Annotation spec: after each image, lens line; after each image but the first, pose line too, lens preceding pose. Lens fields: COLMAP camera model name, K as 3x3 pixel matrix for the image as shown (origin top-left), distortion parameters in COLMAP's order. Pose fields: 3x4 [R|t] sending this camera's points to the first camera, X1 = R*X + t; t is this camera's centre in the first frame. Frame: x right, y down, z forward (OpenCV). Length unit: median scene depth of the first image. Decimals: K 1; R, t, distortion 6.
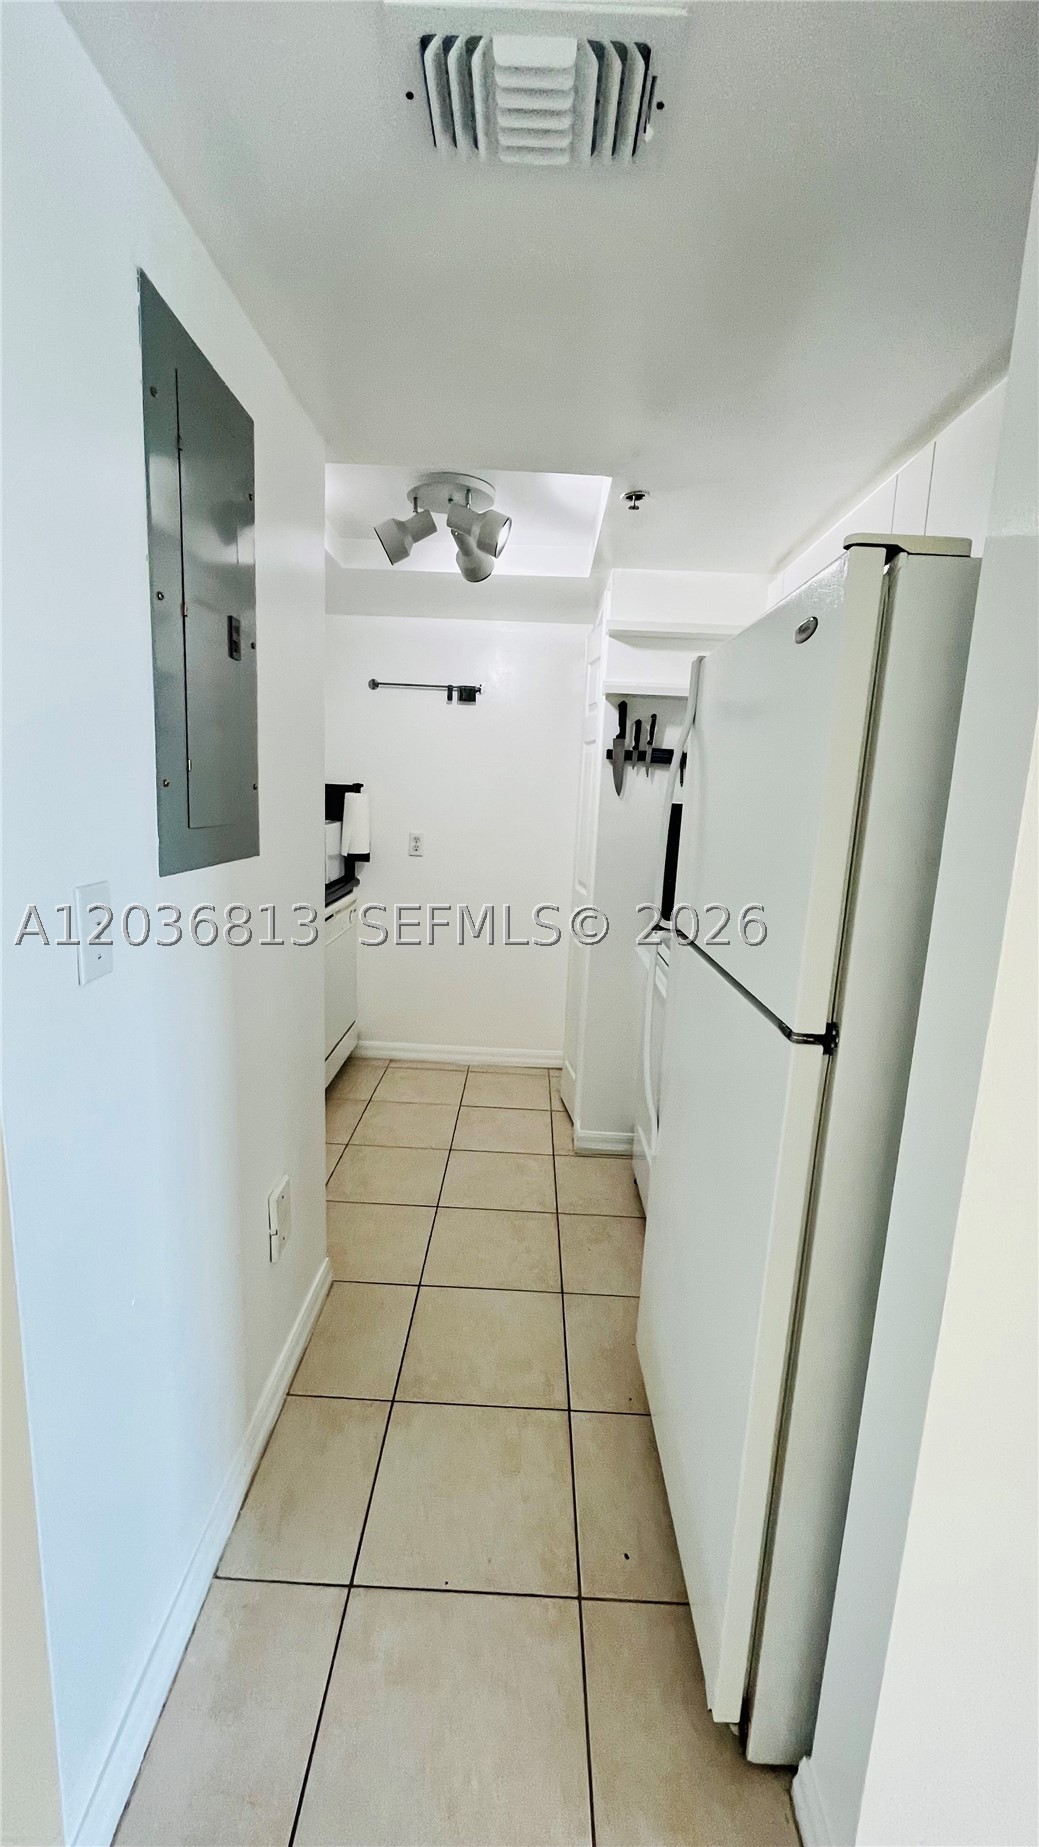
lens RADIAL K [[745.7, 0, 513.6], [0, 745.7, 932.8], [0, 0, 1]] dist [-0.000291, -0.000193]
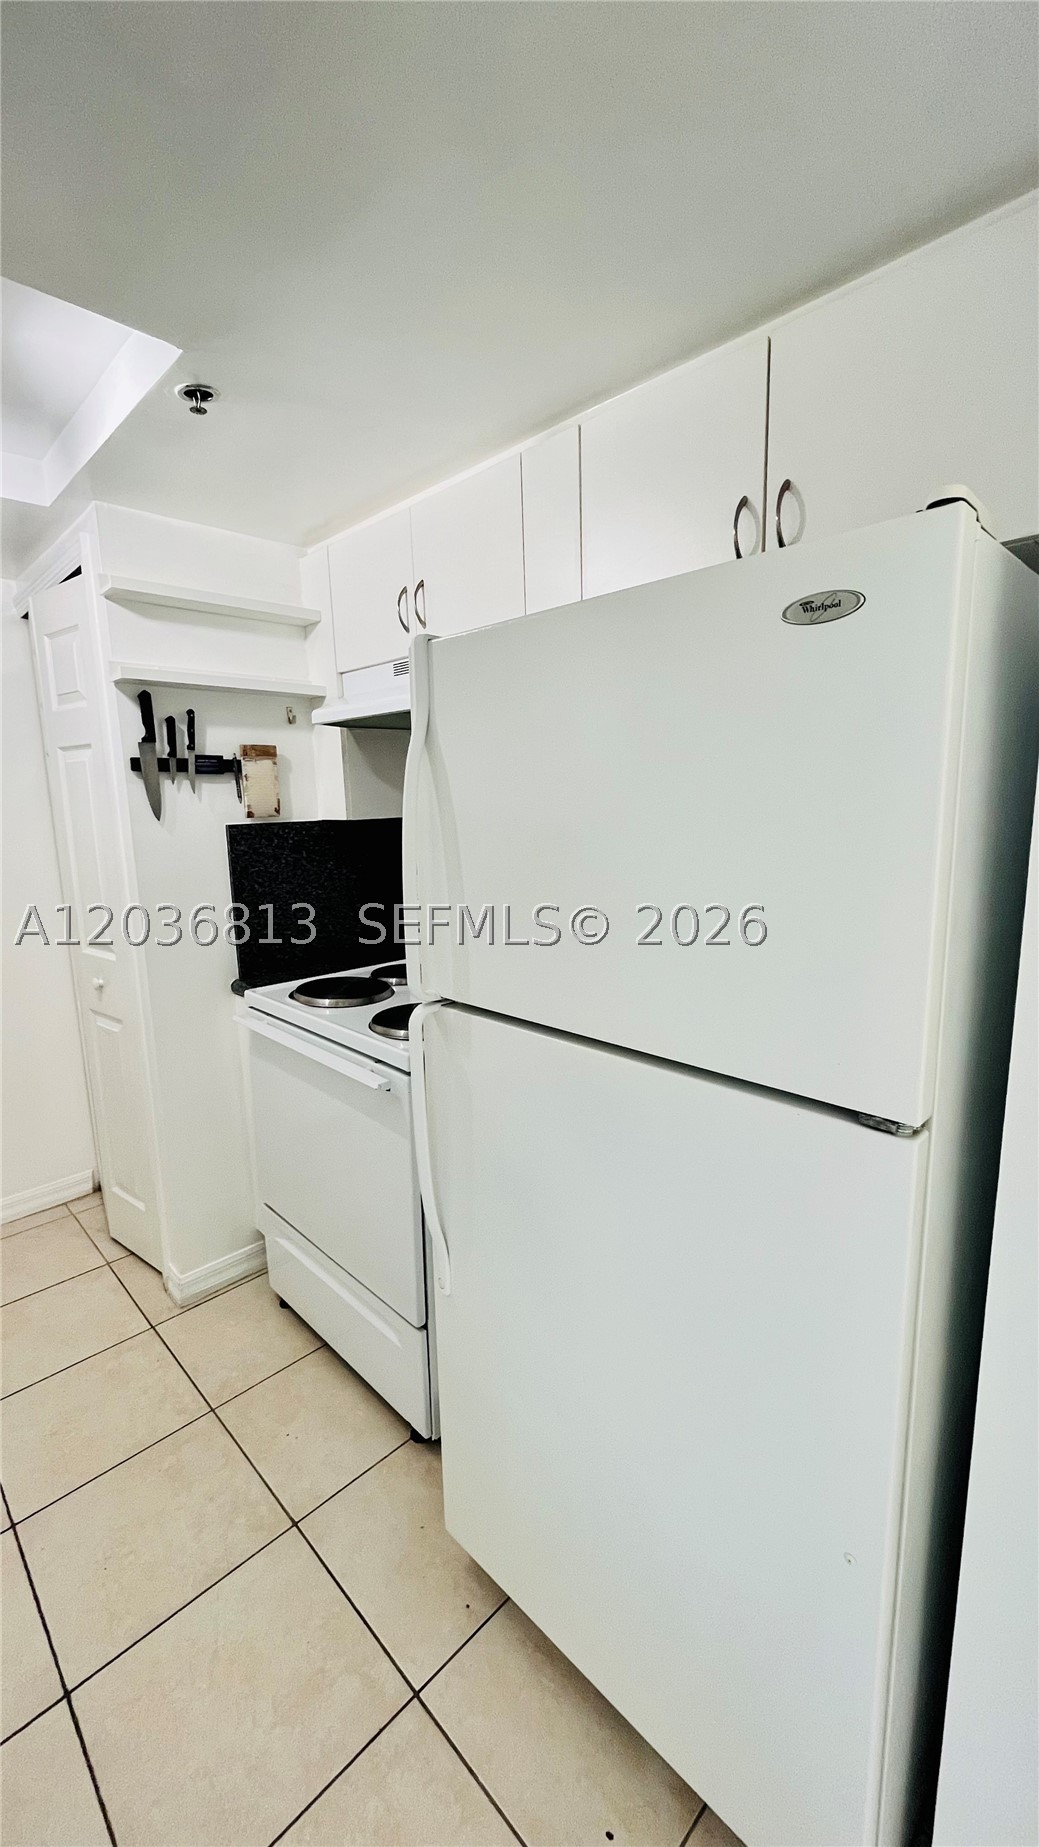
lens RADIAL K [[745.7, 0, 522.4], [0, 745.7, 924.2], [0, 0, 1]] dist [-0.000291, -0.000193]
pose [[0.696363, -0.181380, 0.694391, -0.139816], [0.190221, 0.979580, 0.065113, -0.064544], [-0.692022, 0.086745, 0.716646, 0.240702]]
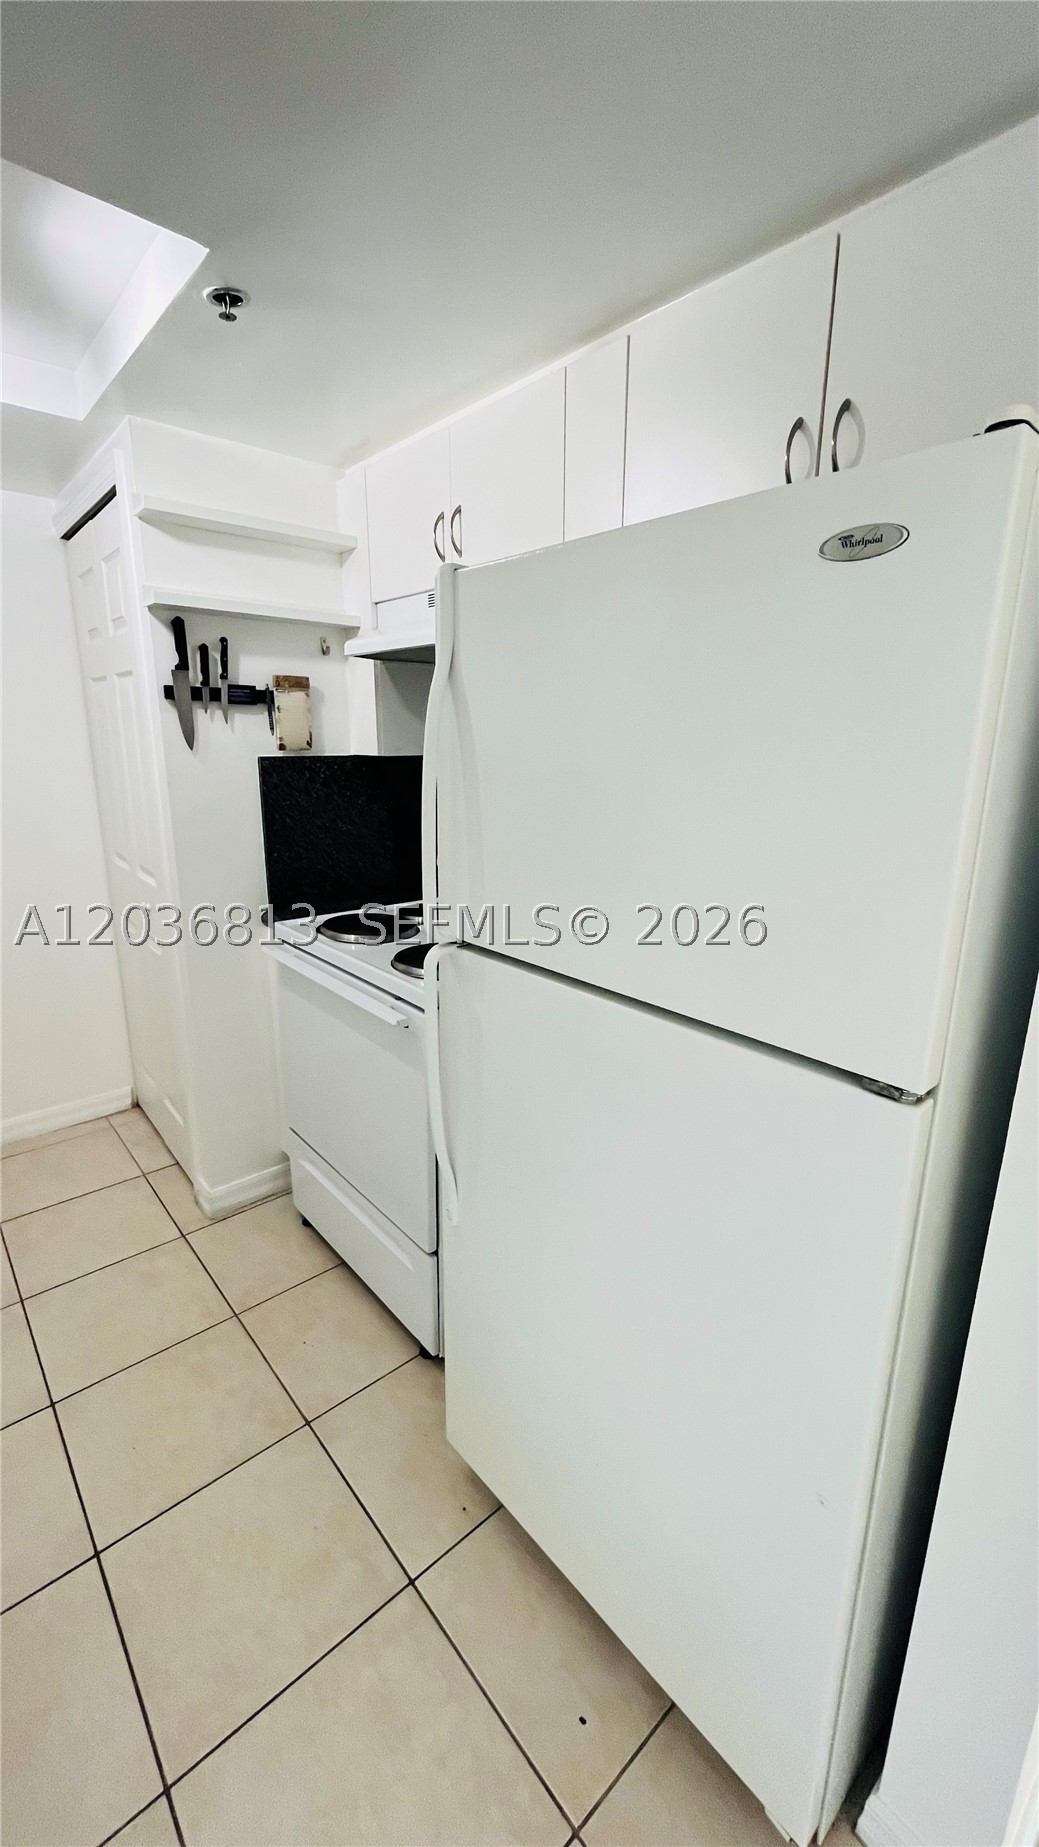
lens RADIAL K [[745.7, 0, 522.1], [0, 745.7, 924.6], [0, 0, 1]] dist [-0.000291, -0.000193]
pose [[0.738649, -0.201883, 0.643149, -0.128415], [0.152724, 0.979409, 0.132032, -0.063291], [-0.656562, 0.000699, 0.754272, 0.235298]]
